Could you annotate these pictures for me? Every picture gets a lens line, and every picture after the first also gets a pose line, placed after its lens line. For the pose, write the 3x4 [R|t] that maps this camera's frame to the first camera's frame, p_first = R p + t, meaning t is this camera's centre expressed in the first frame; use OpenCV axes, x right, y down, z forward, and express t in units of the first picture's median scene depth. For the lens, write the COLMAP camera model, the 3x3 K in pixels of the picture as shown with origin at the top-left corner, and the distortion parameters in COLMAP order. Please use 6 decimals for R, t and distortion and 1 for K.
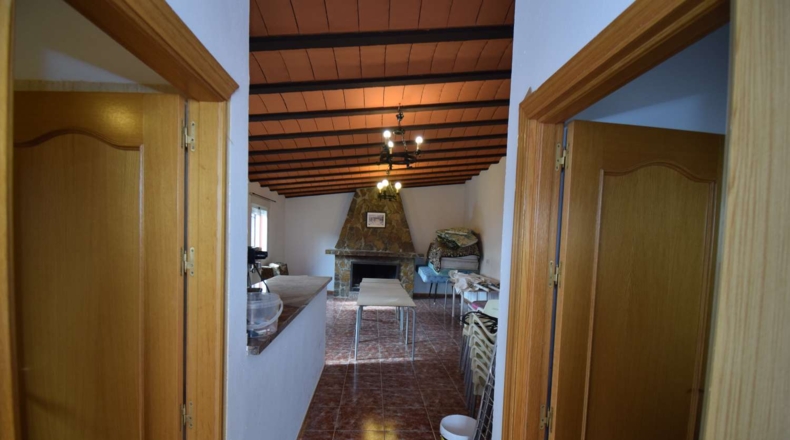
lens RADIAL K [[344.9, 0, 392.7], [0, 344.9, 258.5], [0, 0, 1]] dist [0.018076, -0.023572]
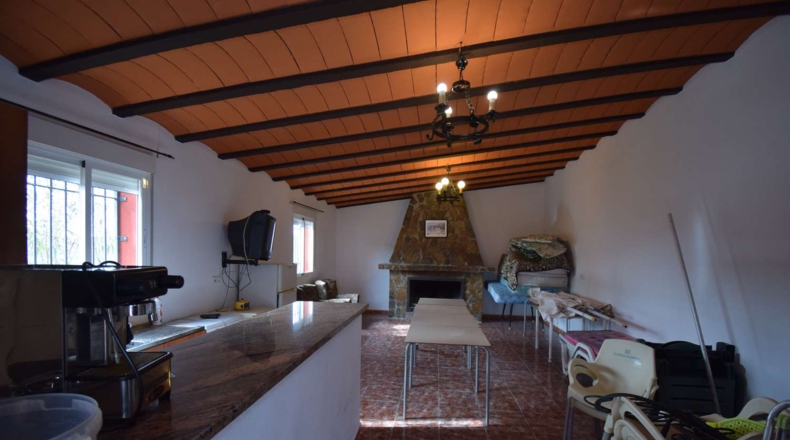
lens RADIAL K [[344.9, 0, 392.7], [0, 344.9, 258.5], [0, 0, 1]] dist [0.018076, -0.023572]
pose [[0.982749, -0.016443, -0.184214, 0.003332], [0.009416, 0.999197, -0.038955, -0.005799], [0.184707, 0.036549, 0.982114, 0.160549]]
